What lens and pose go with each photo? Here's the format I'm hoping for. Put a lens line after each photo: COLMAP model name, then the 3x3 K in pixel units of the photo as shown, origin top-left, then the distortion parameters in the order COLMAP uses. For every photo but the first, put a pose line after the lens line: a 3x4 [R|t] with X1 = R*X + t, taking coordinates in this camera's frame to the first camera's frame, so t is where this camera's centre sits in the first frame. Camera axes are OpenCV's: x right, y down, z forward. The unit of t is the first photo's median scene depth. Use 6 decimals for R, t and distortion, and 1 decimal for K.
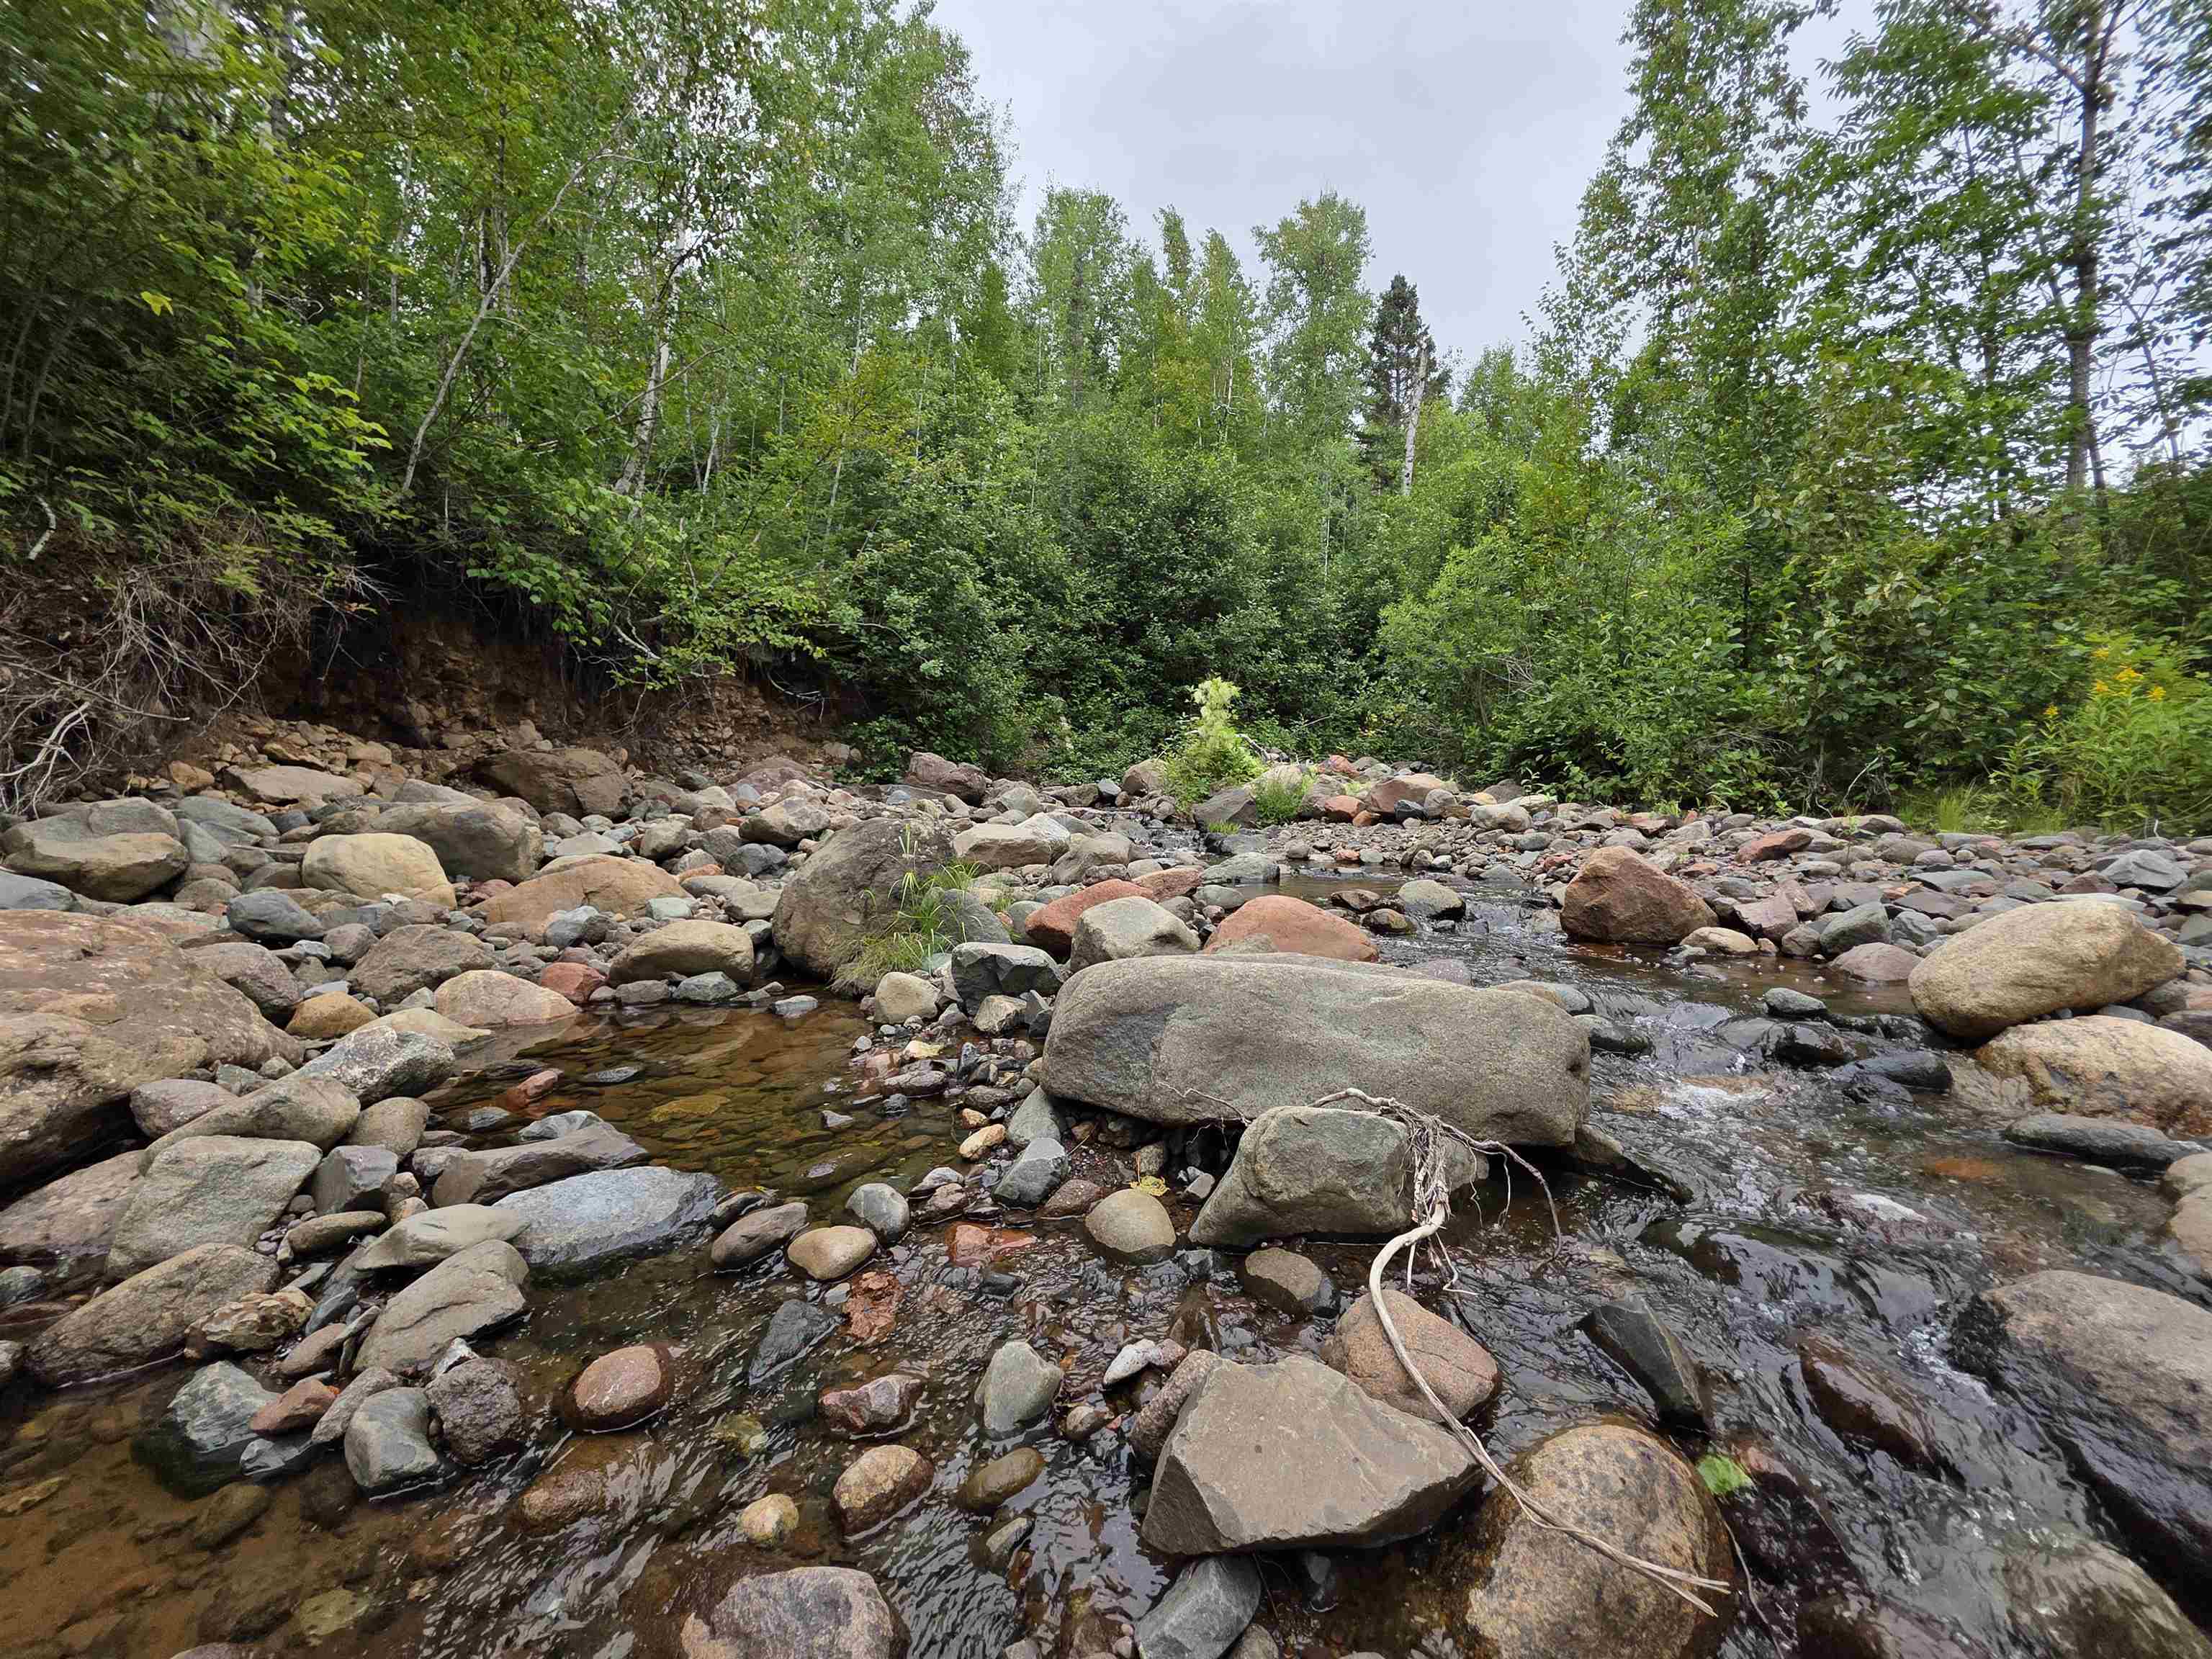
lens RADIAL K [[883.7, 0, 1109.4], [0, 883.7, 829.9], [0, 0, 1]] dist [0.002845, -0.000958]
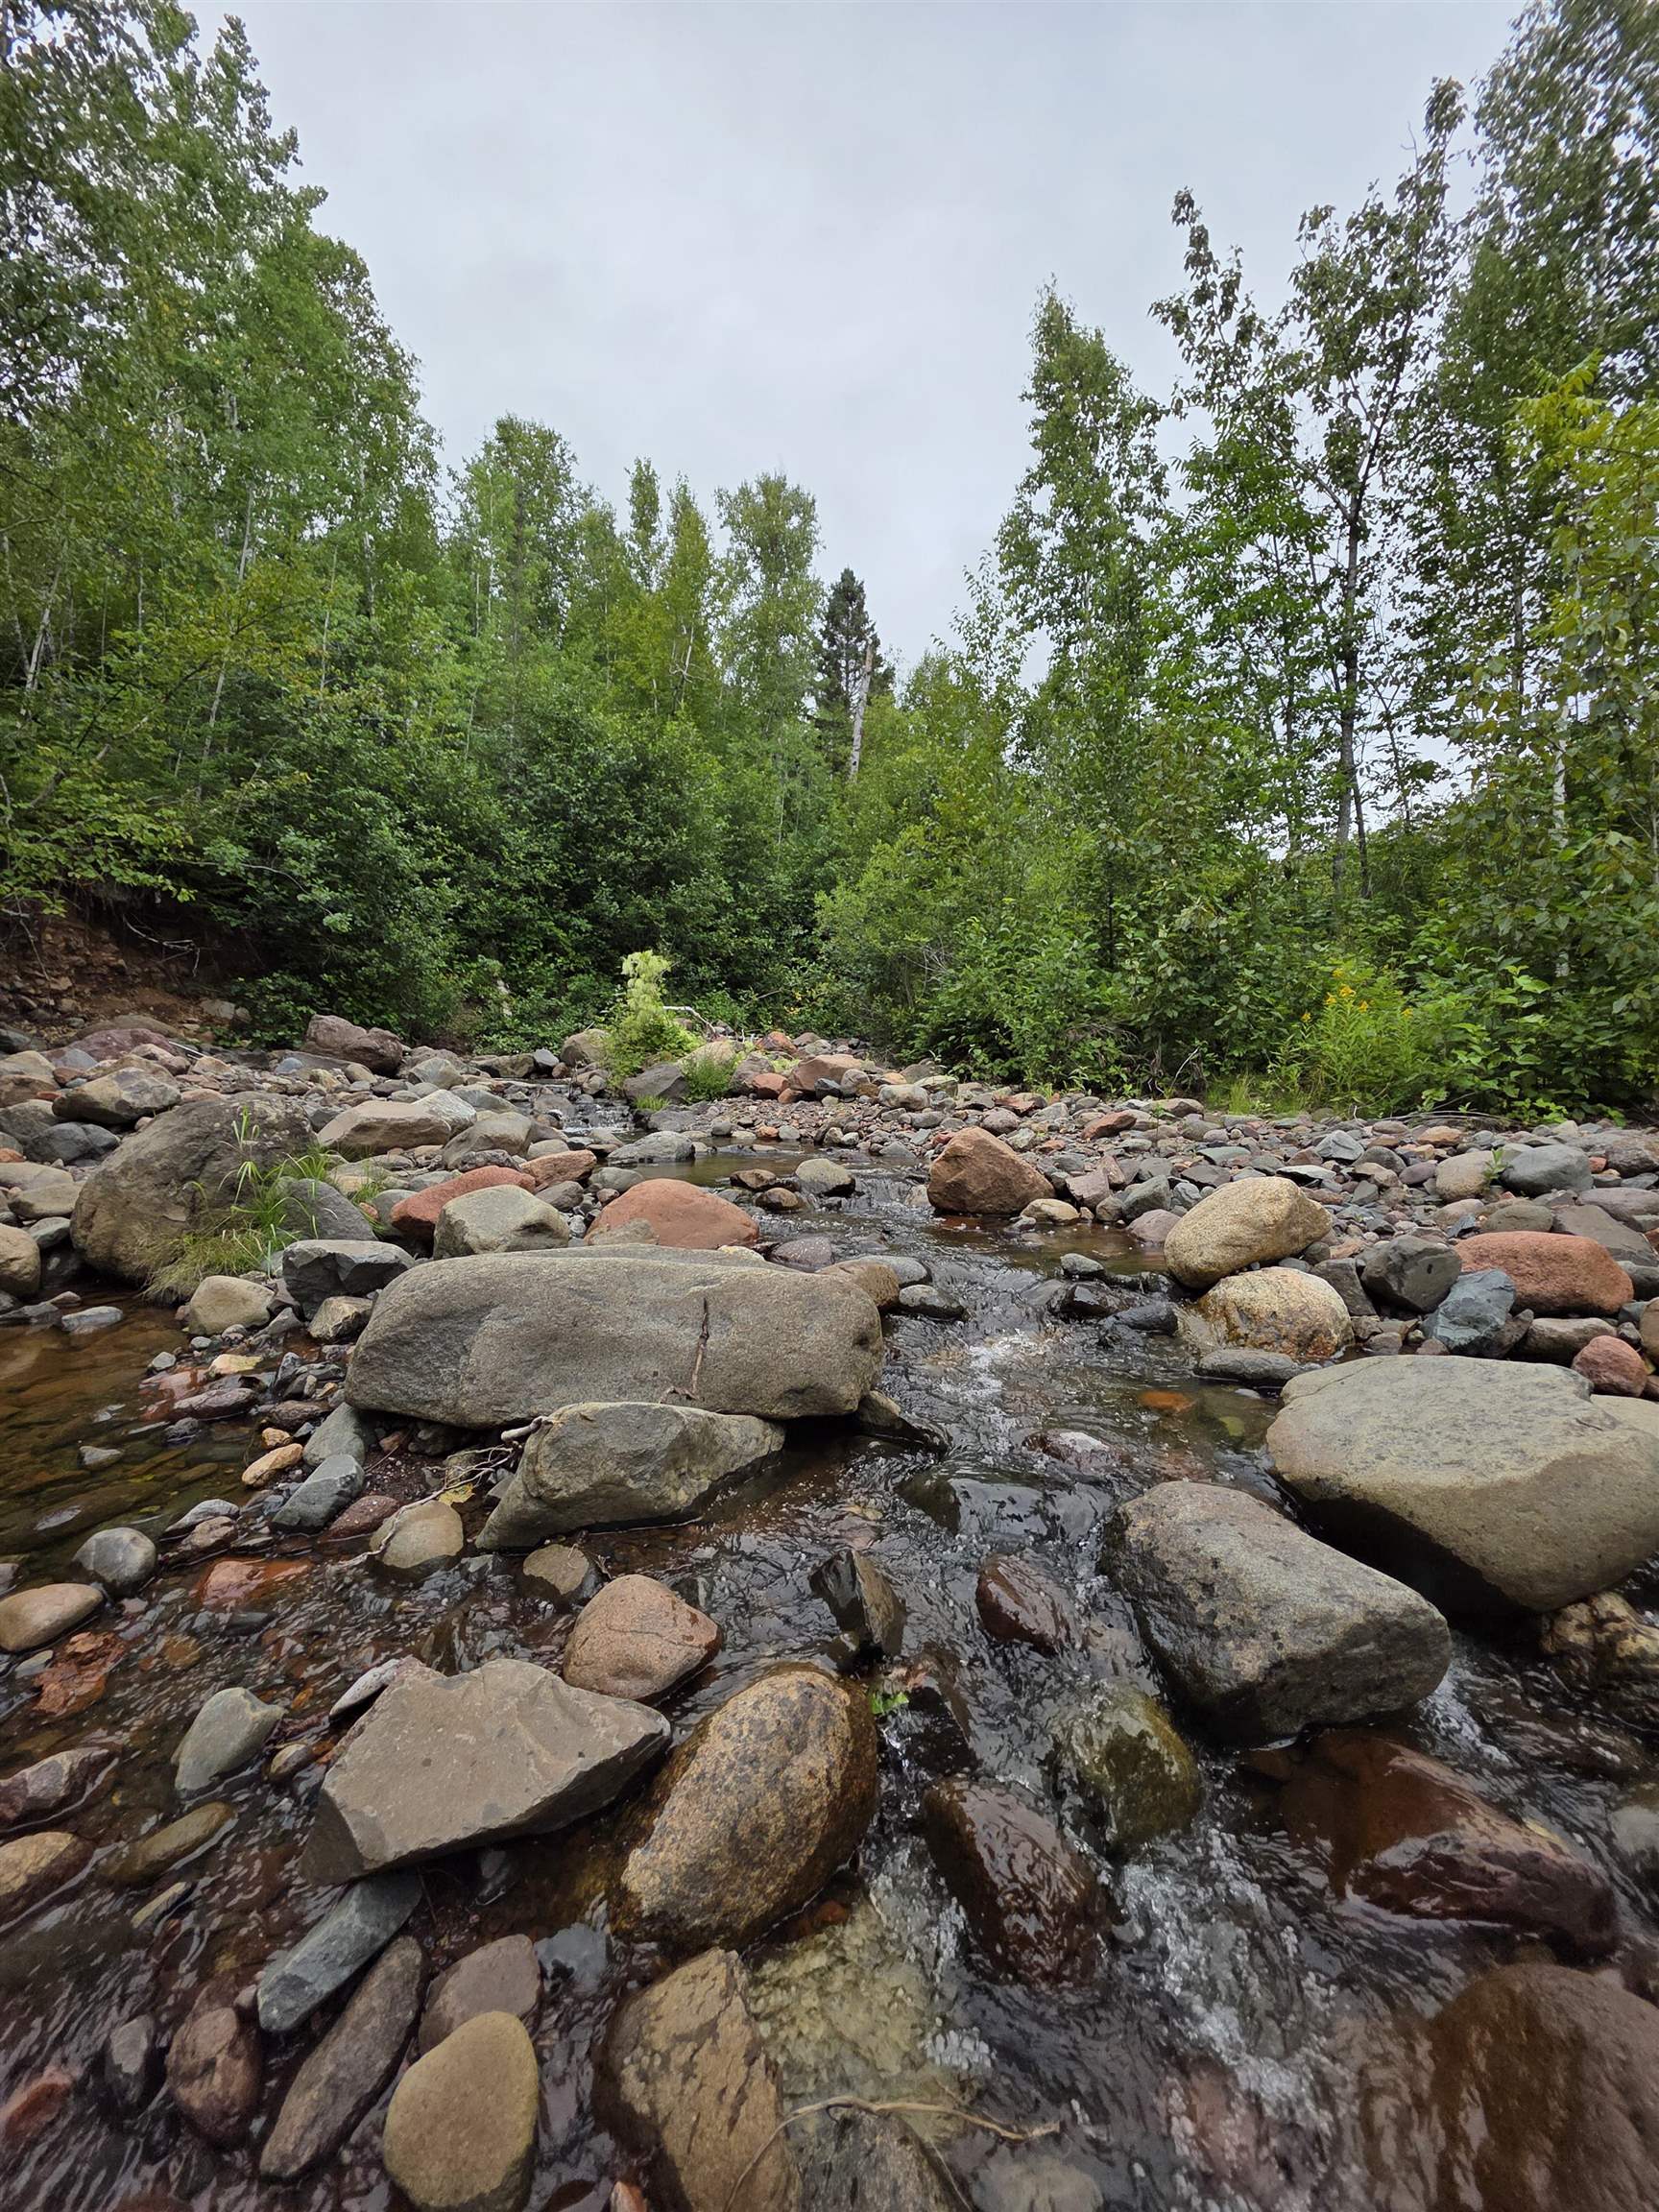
lens RADIAL K [[883.7, 0, 828.6], [0, 883.7, 1113.1], [0, 0, 1]] dist [0.002845, -0.000958]
pose [[0.958254, 0.001307, 0.285917, 0.044057], [-0.005686, 0.999879, 0.014487, -0.009286], [-0.285863, -0.015508, 0.958145, -0.013640]]
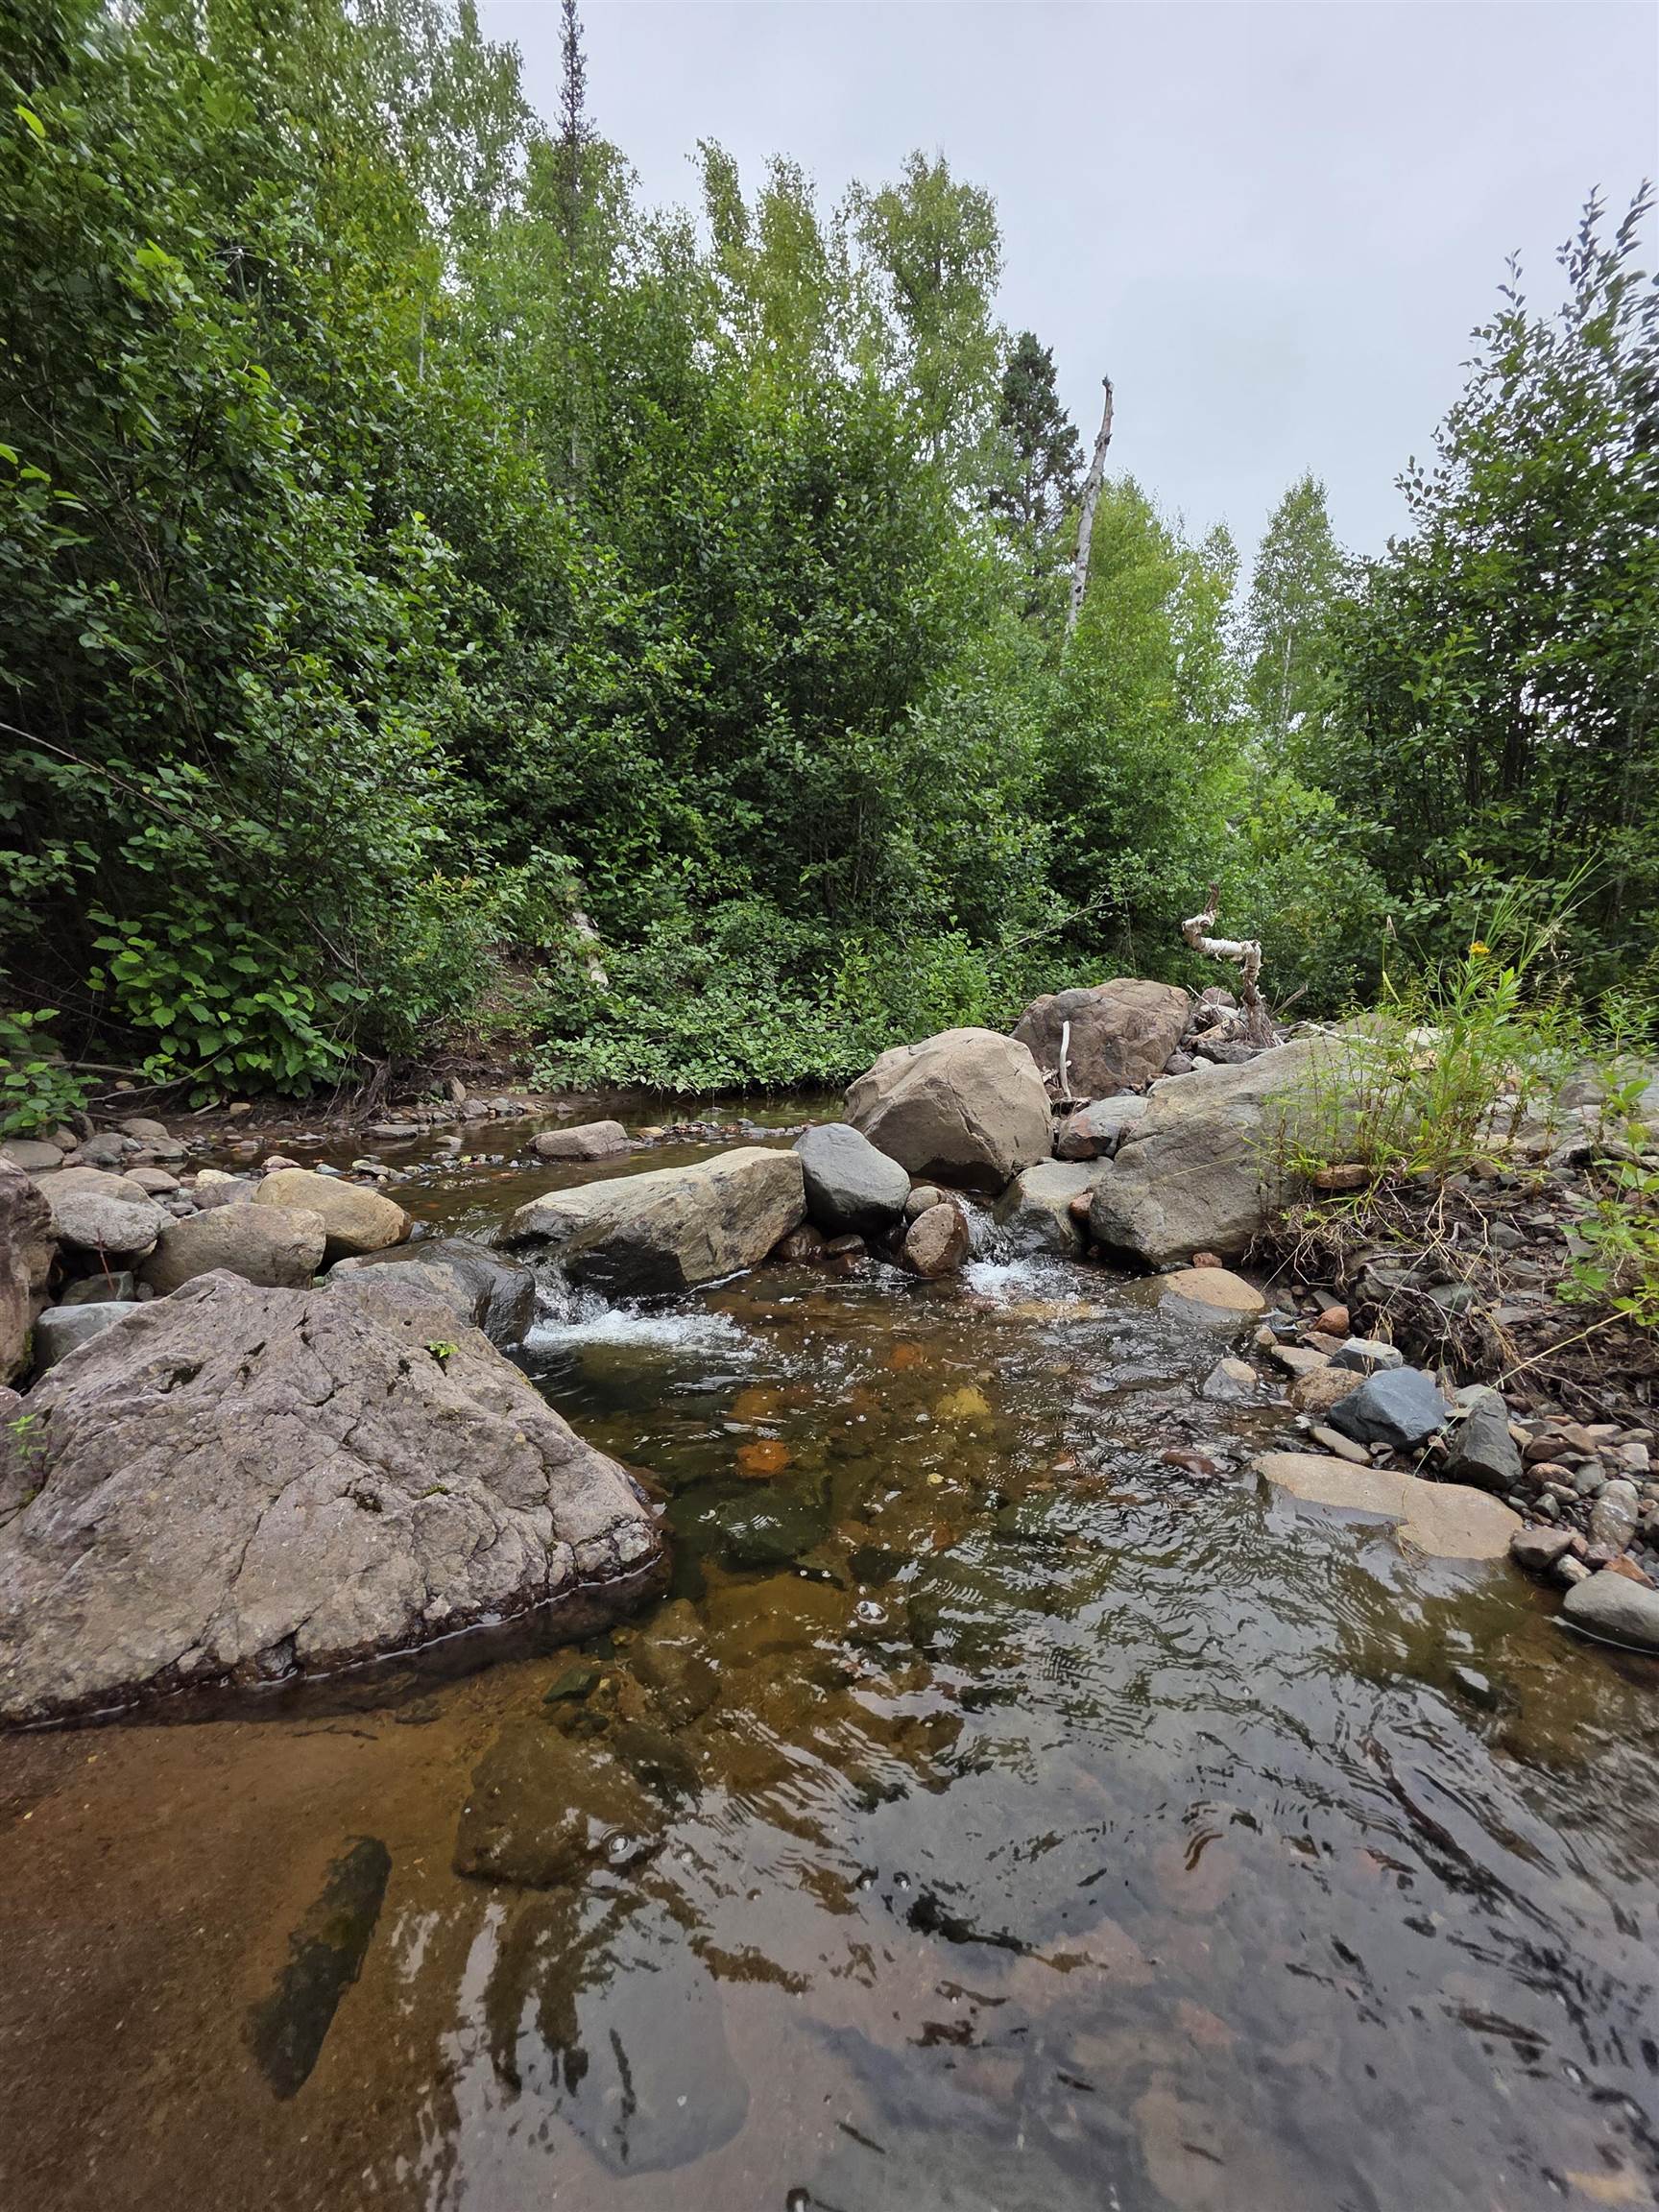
lens RADIAL K [[883.7, 0, 831.2], [0, 883.7, 1137.1], [0, 0, 1]] dist [0.002845, -0.000958]
pose [[0.972436, -0.032262, 0.230926, -0.118613], [0.015203, 0.997047, 0.075274, -0.156078], [-0.232673, -0.069689, 0.970055, 1.760804]]
